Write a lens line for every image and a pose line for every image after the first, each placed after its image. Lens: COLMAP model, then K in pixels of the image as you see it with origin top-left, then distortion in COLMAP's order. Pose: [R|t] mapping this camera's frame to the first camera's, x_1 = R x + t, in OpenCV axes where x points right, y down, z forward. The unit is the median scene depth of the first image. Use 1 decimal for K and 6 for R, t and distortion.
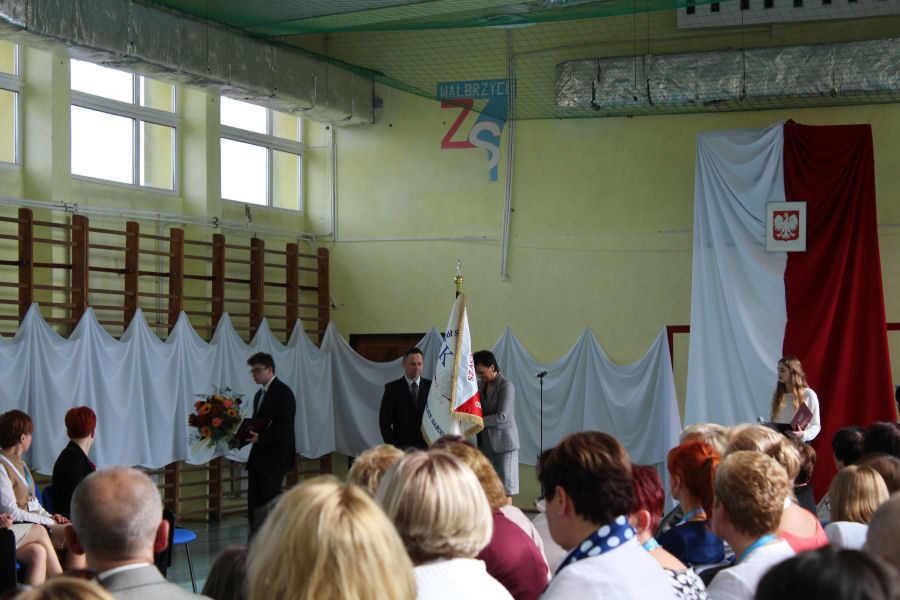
lens RADIAL K [[2255.6, 0, 469.8], [0, 2255.6, 293.2], [0, 0, 1]] dist [0.133728, 0.000000]
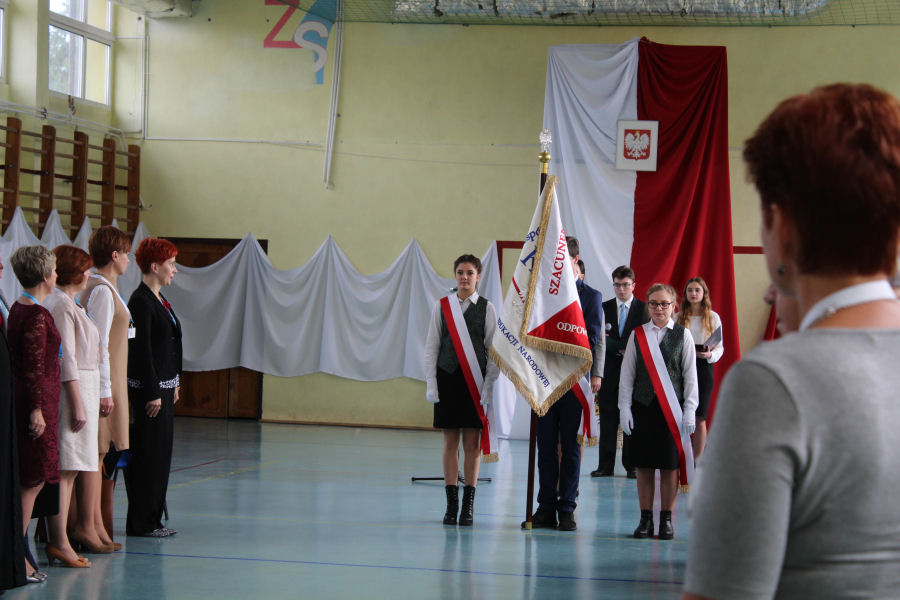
lens RADIAL K [[2255.6, 0, 450.5], [0, 2255.6, 297.9], [0, 0, 1]] dist [0.133728, 0.000000]
pose [[0.979598, 0.031281, 0.198519, -0.128625], [-0.039608, 0.998488, 0.038113, 0.002650], [-0.197026, -0.045199, 0.979356, 0.040485]]
